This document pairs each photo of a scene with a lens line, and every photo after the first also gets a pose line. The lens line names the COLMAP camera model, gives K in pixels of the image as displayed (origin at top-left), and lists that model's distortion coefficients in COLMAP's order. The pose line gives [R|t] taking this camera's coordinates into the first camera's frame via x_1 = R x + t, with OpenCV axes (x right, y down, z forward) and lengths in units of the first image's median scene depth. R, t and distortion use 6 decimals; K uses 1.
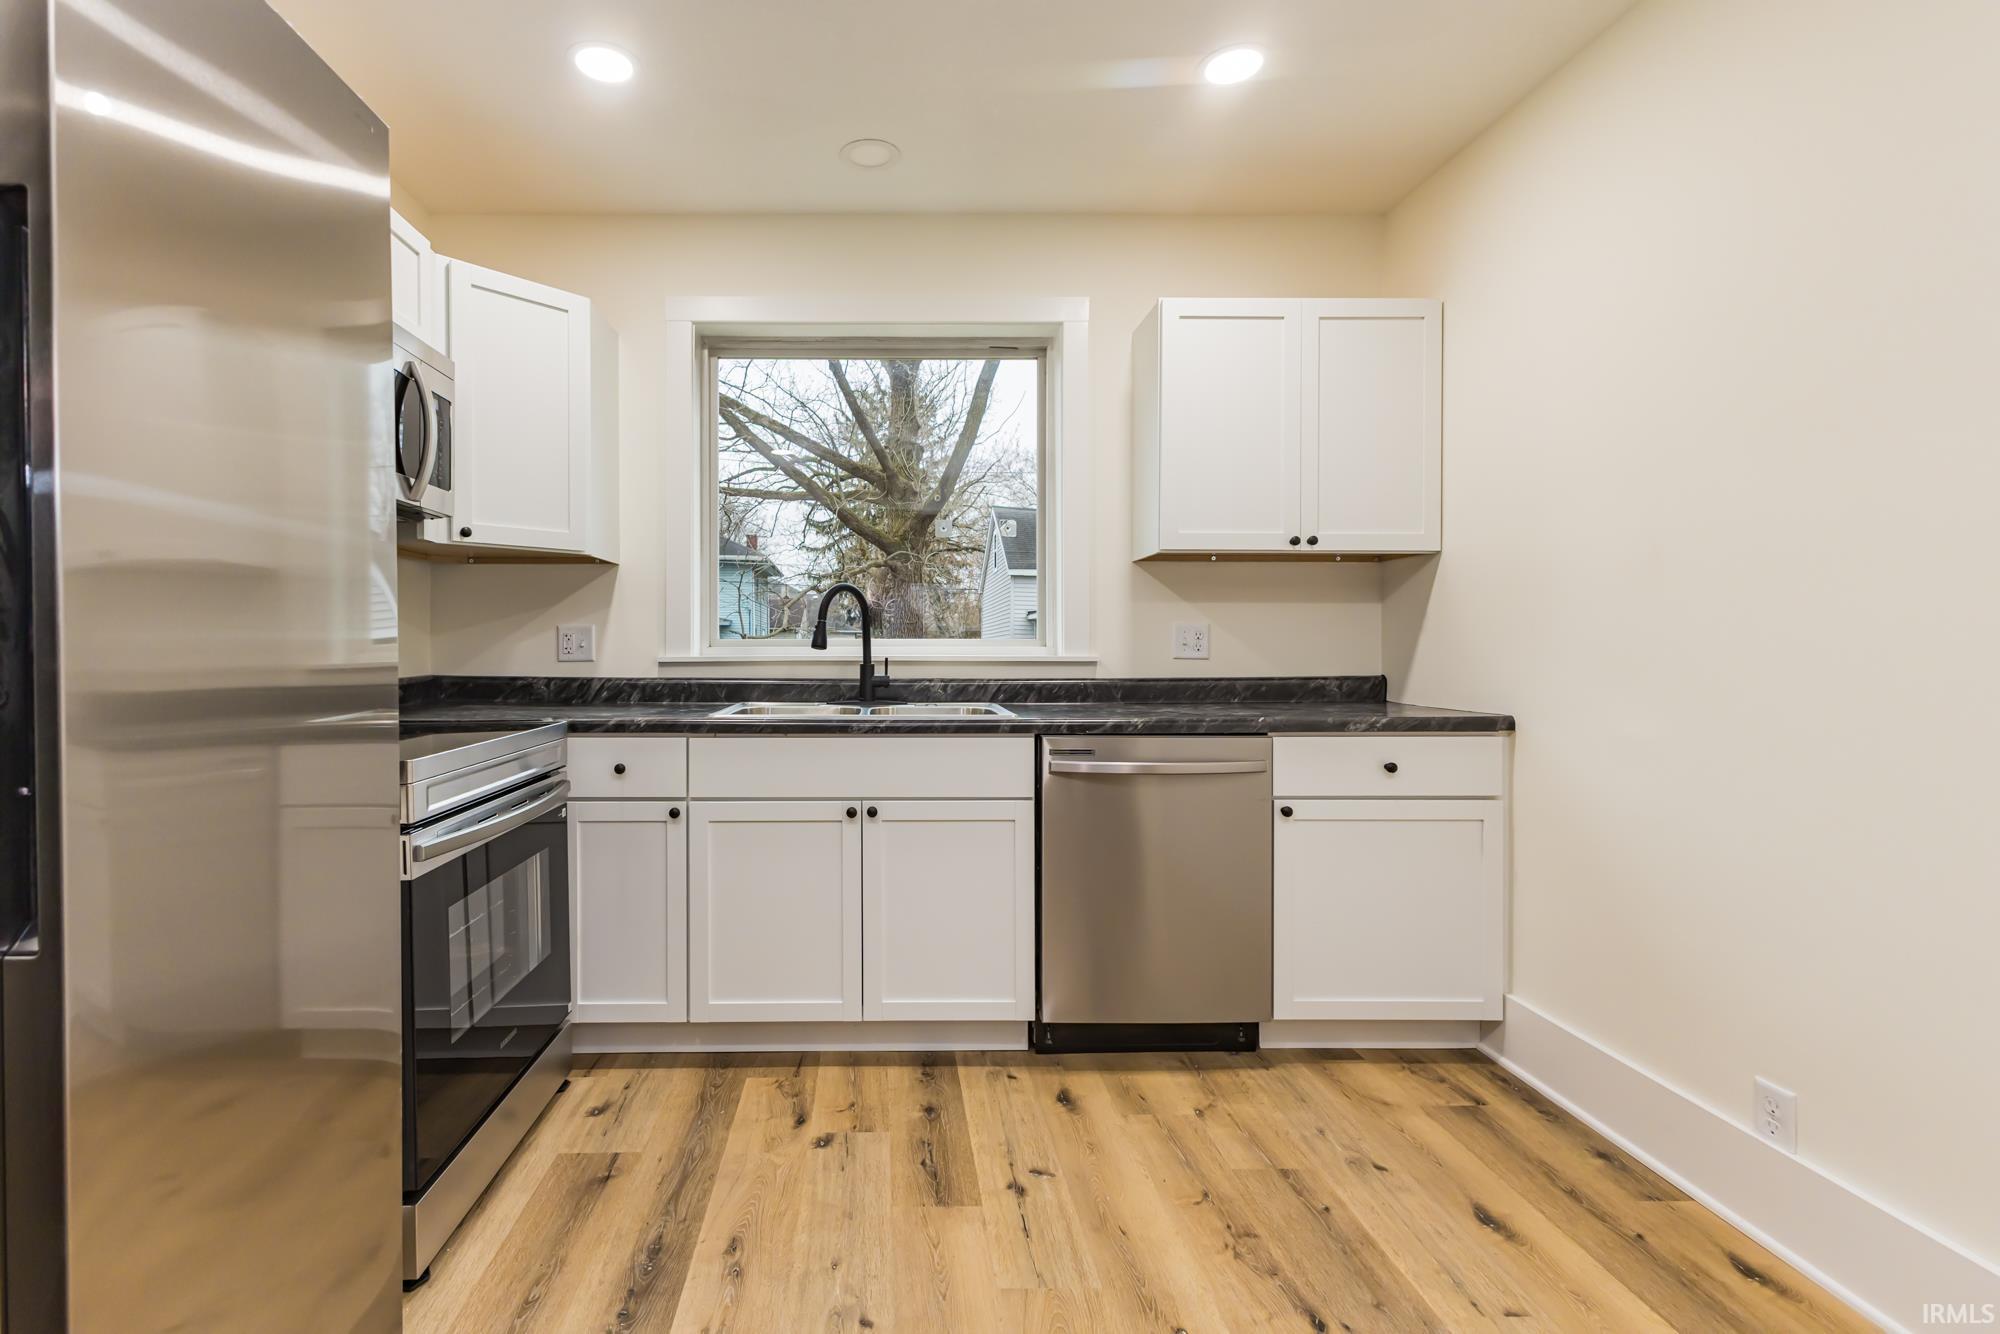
lens RADIAL K [[868.4, 0, 899.4], [0, 868.4, 657.9], [0, 0, 1]] dist [0.016952, -0.004953]
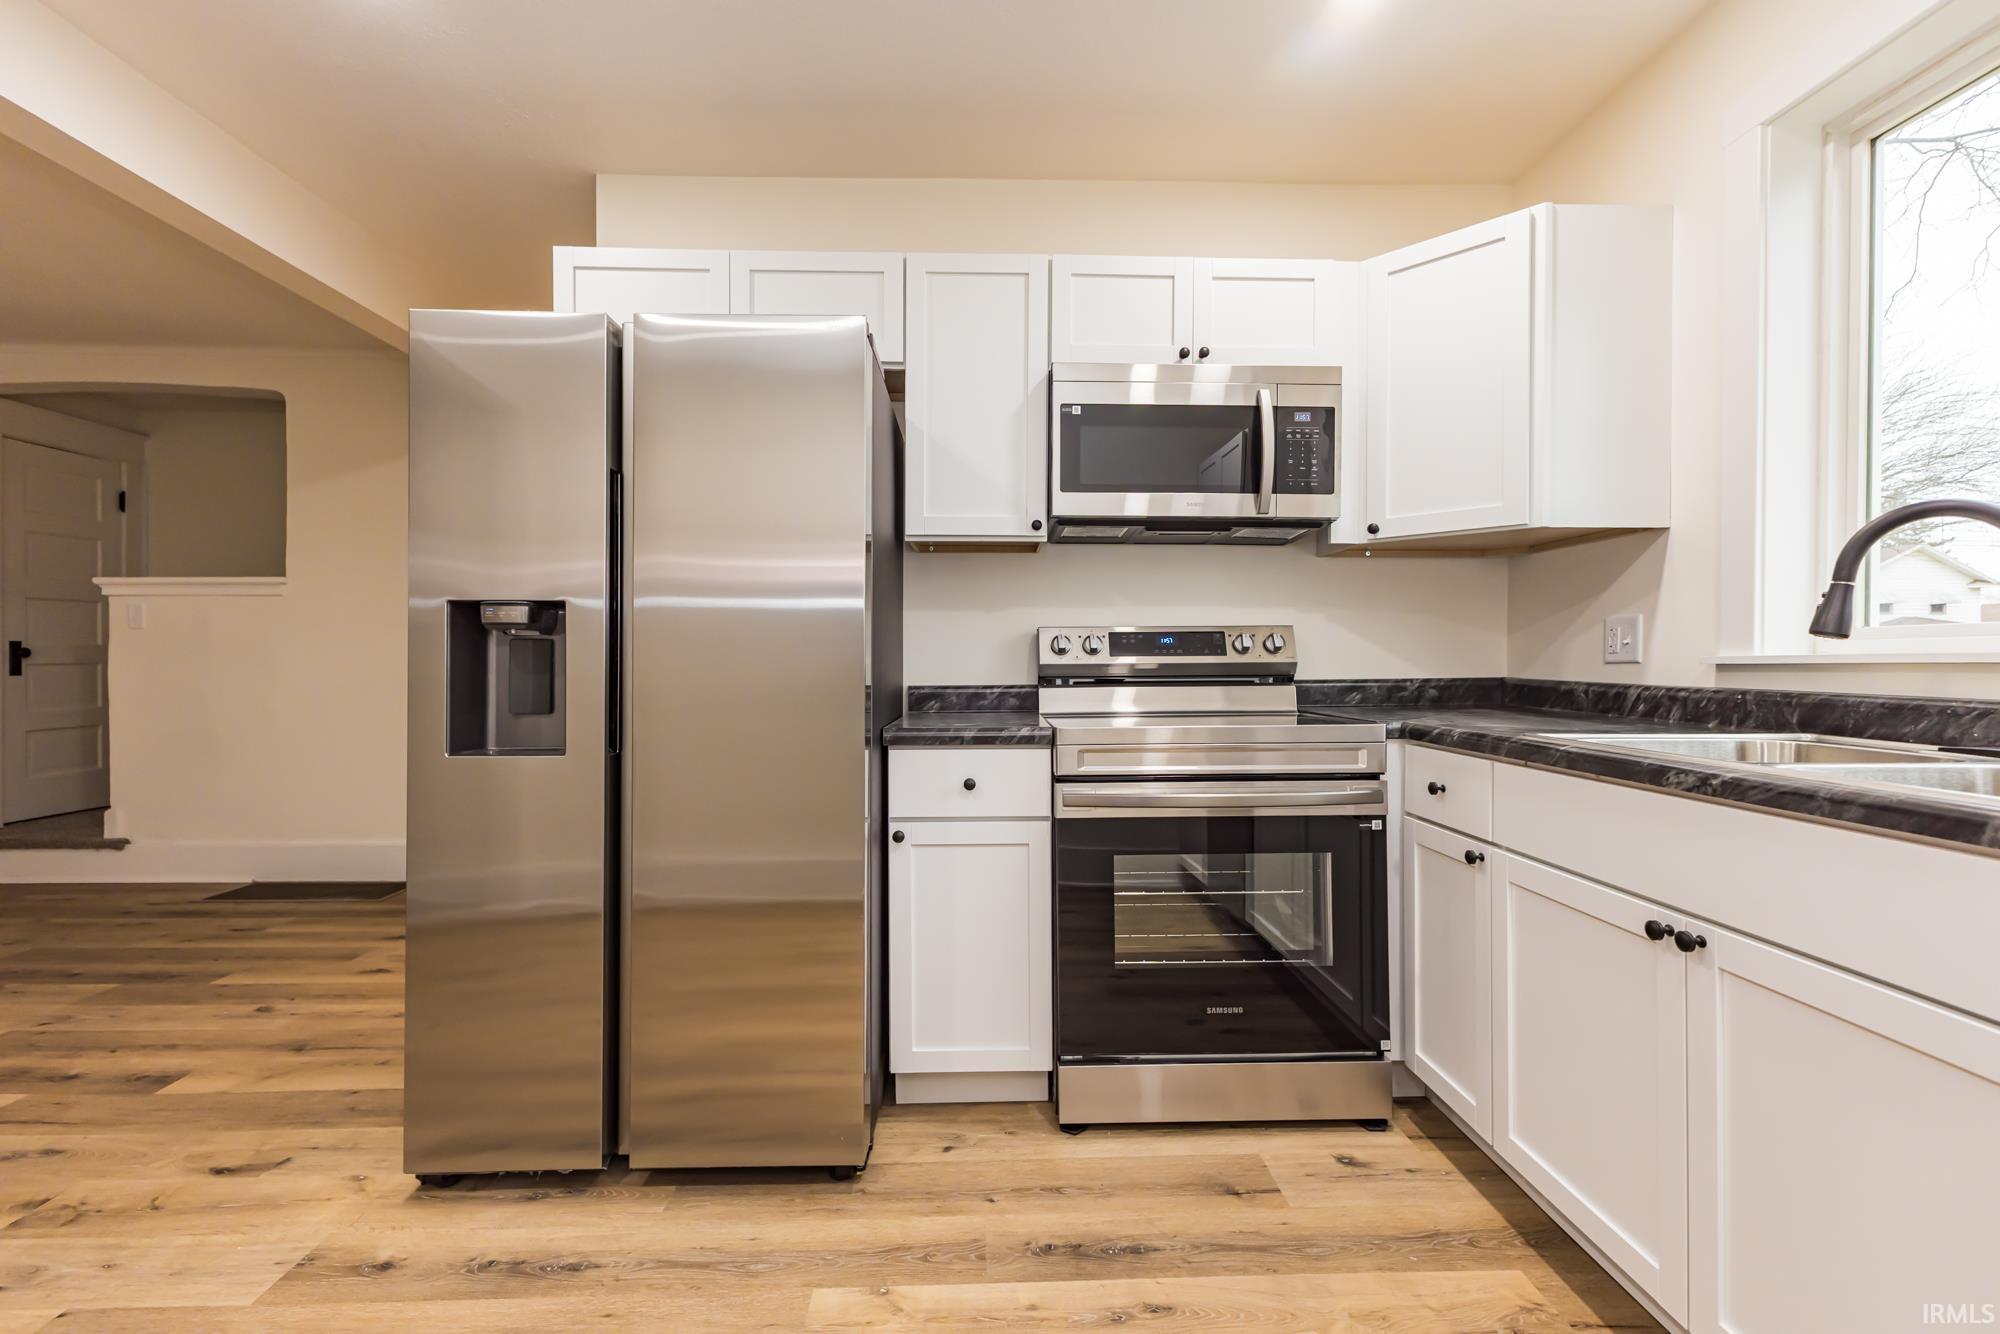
lens RADIAL K [[868.4, 0, 1017.4], [0, 868.4, 656.2], [0, 0, 1]] dist [0.016952, -0.004953]
pose [[0.007735, -0.003270, -0.999965, 0.466218], [-0.012237, 0.999919, -0.003365, 0.008819], [0.999895, 0.012262, 0.007694, 0.556169]]
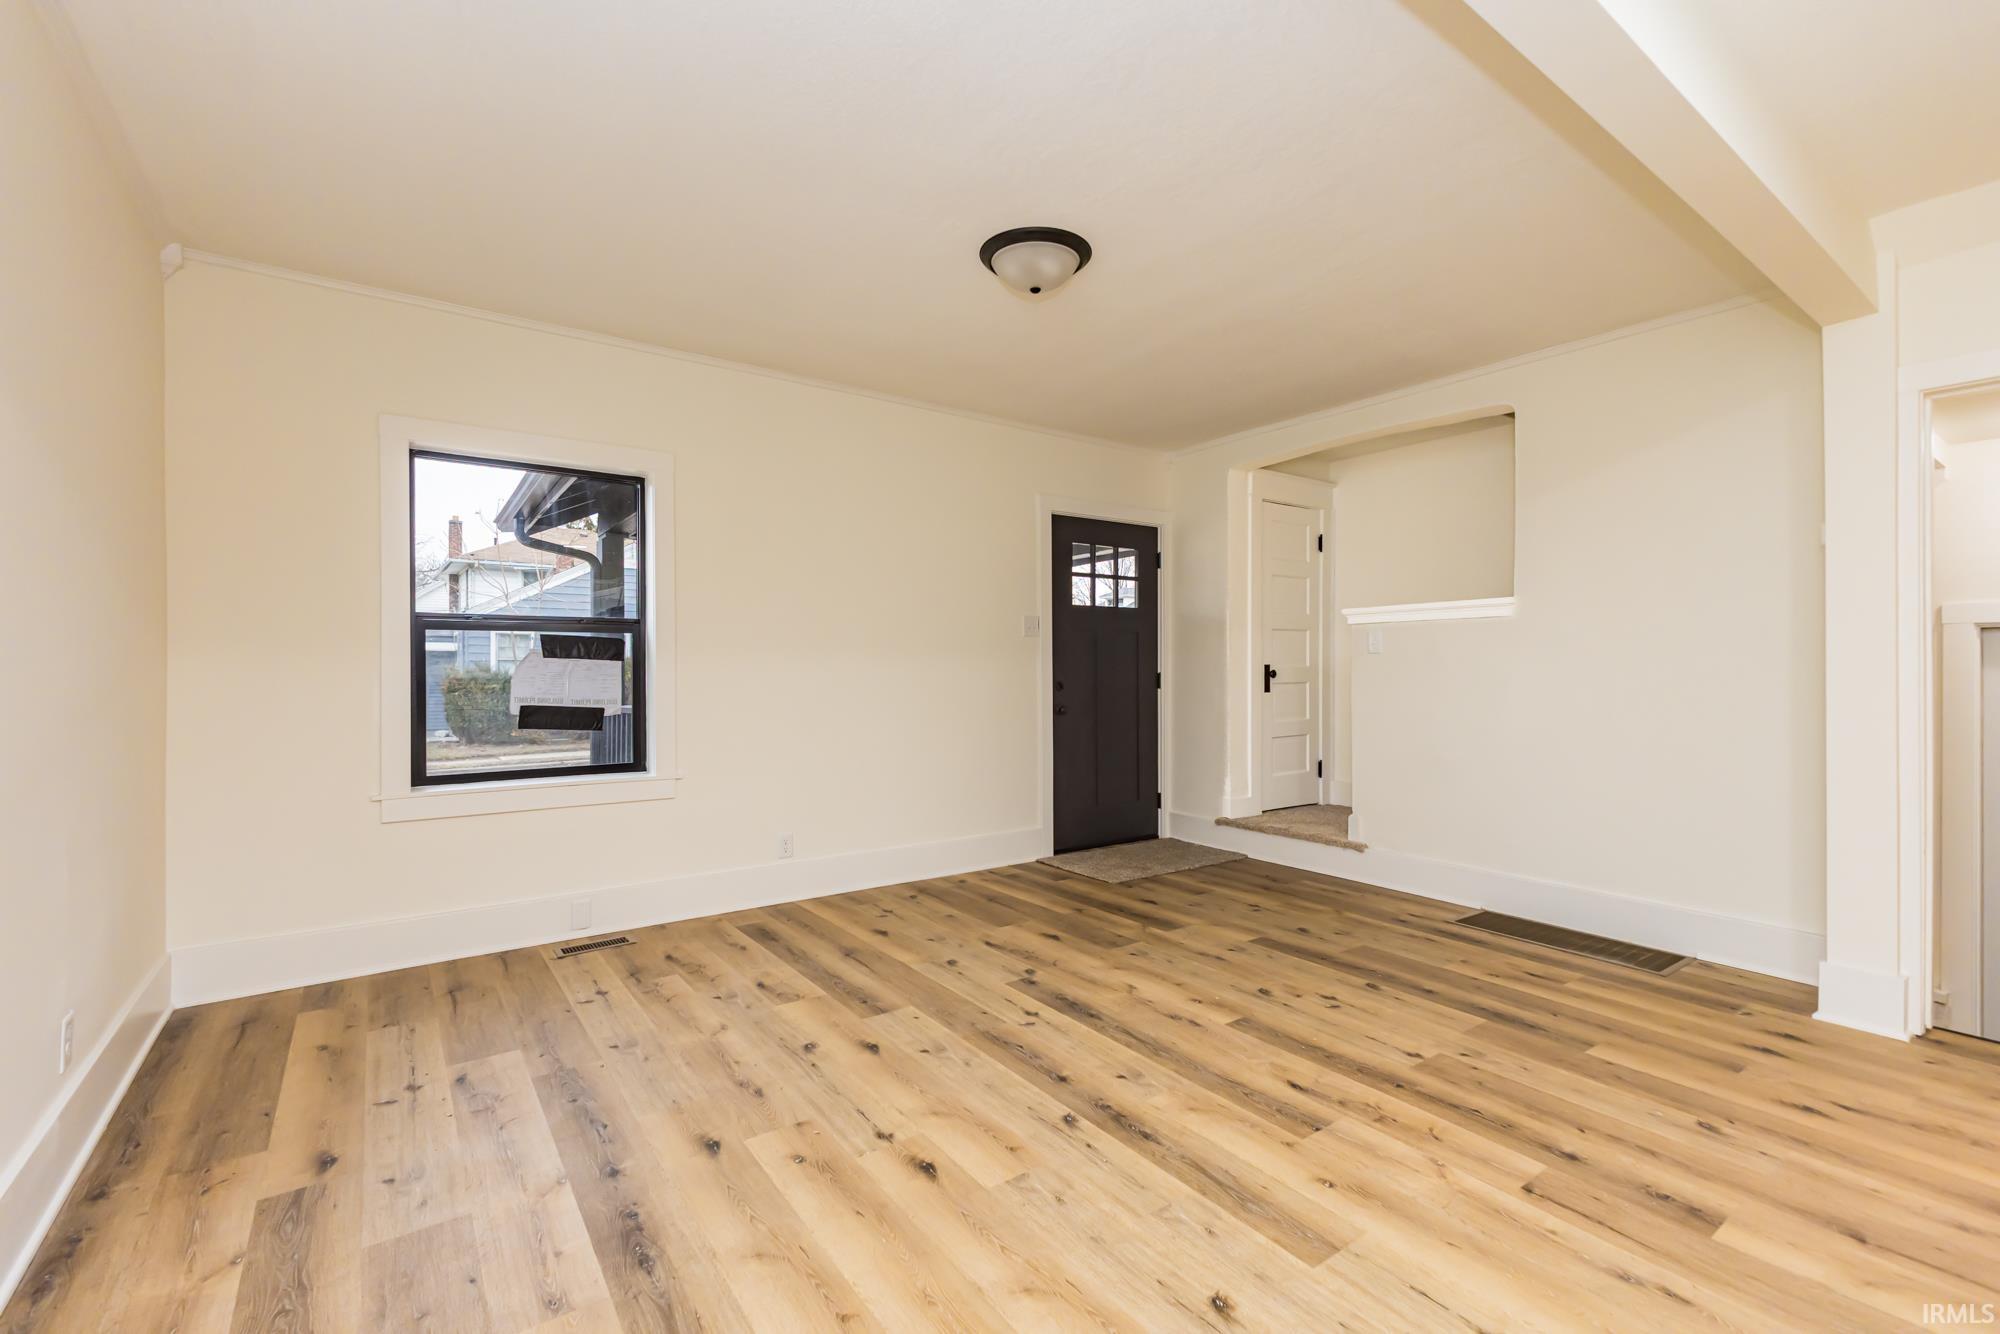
lens RADIAL K [[868.4, 0, 992.6], [0, 868.4, 679.6], [0, 0, 1]] dist [0.016952, -0.004953]
pose [[-0.831103, 0.005695, -0.556089, 0.454647], [-0.007726, 0.999733, 0.021785, -0.008743], [0.556065, 0.022402, -0.830837, -0.042430]]
